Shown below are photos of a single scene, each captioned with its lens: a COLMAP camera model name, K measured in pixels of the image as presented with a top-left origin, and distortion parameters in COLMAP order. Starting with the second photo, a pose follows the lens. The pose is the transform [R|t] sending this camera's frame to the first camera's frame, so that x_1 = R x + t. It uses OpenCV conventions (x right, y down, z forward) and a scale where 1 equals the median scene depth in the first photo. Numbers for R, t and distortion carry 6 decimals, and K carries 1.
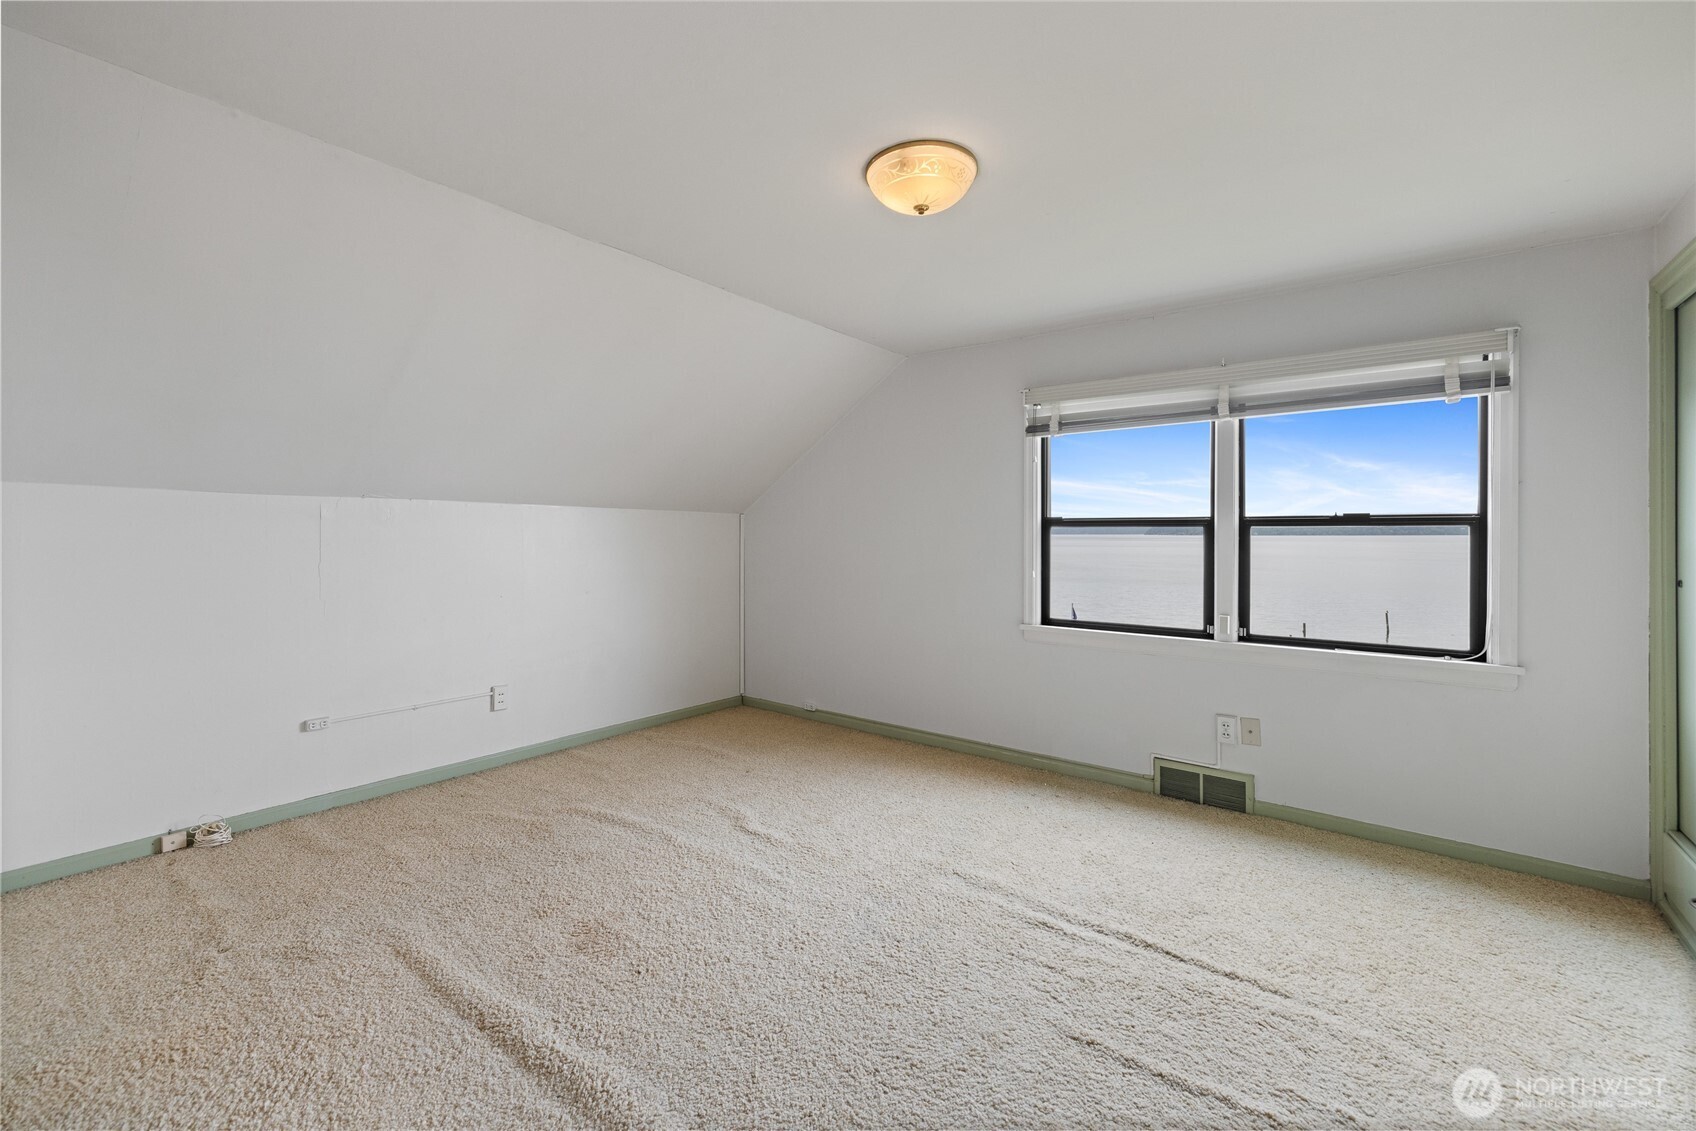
lens RADIAL K [[724.9, 0, 847.4], [0, 724.9, 546.6], [0, 0, 1]] dist [0.002107, 0.000361]
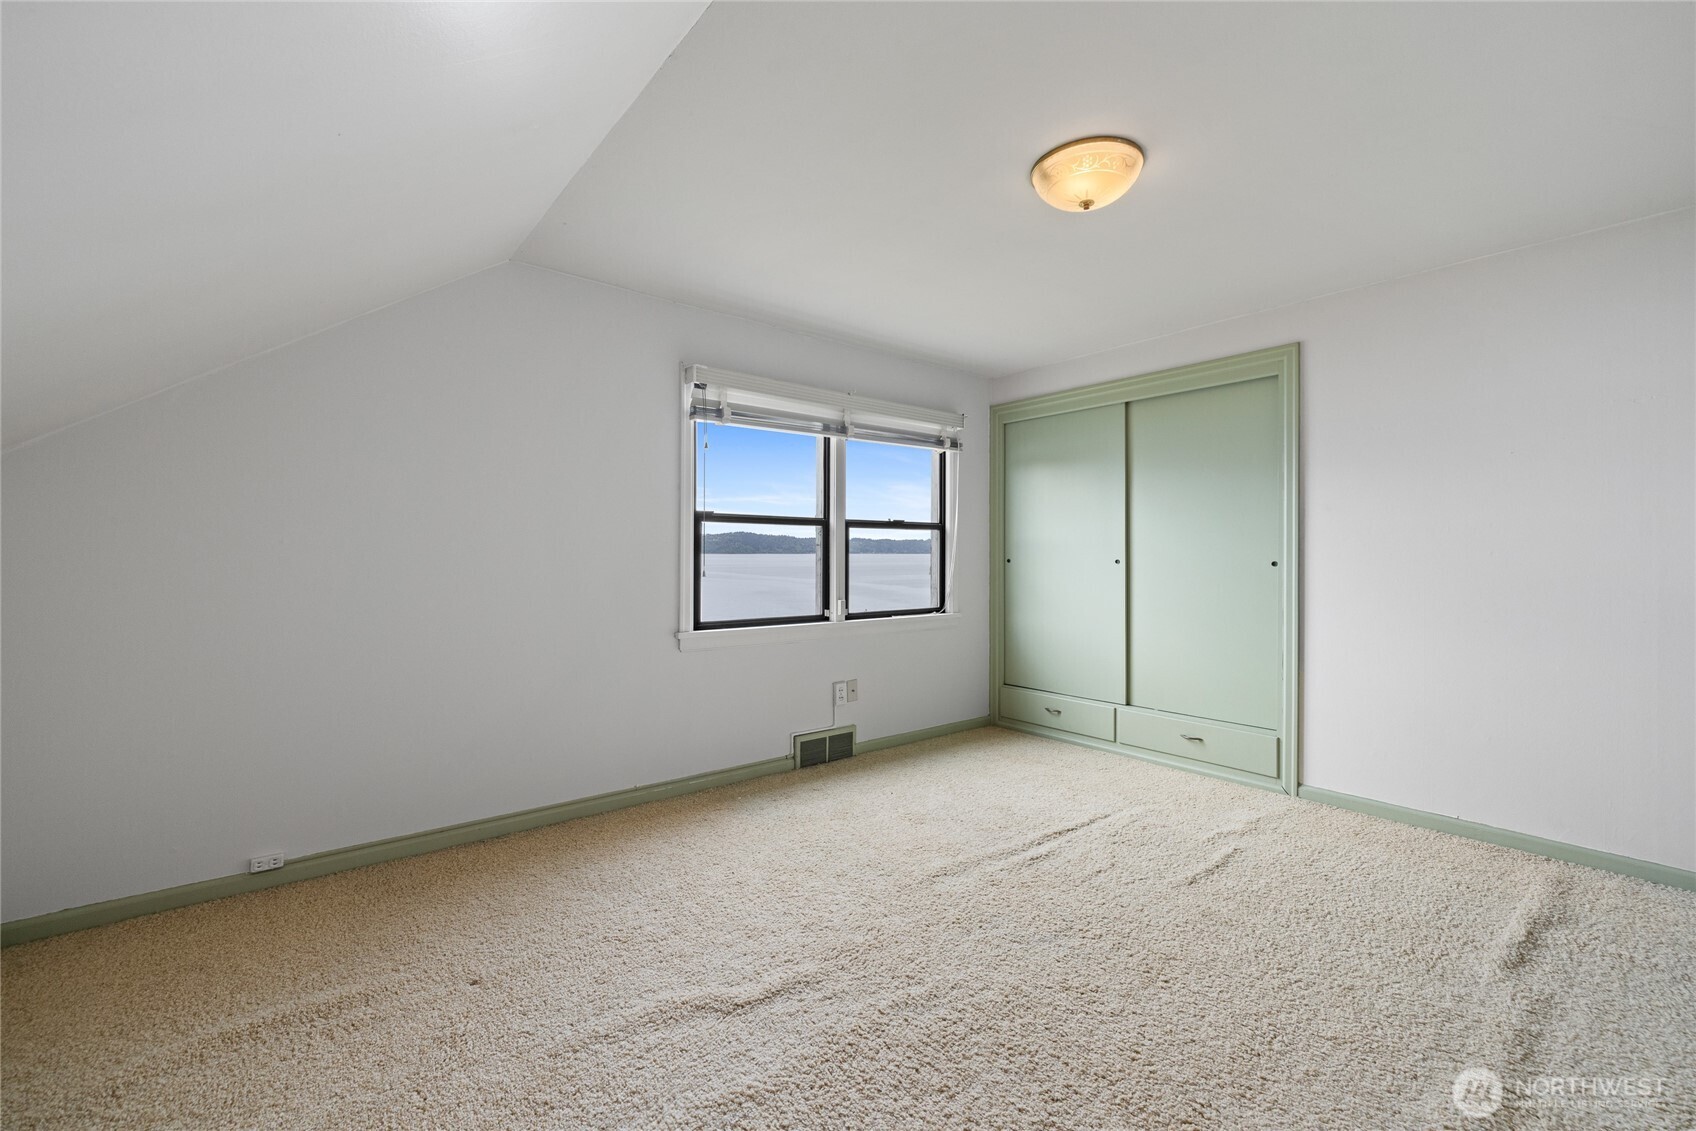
lens RADIAL K [[708.3, 0, 848.2], [0, 708.3, 557.0], [0, 0, 1]] dist [-0.000948, -0.000053]
pose [[0.232049, -0.008907, 0.972663, -0.629744], [0.014782, 0.999875, 0.005629, 0.017020], [-0.972592, 0.013072, 0.232151, 0.712374]]
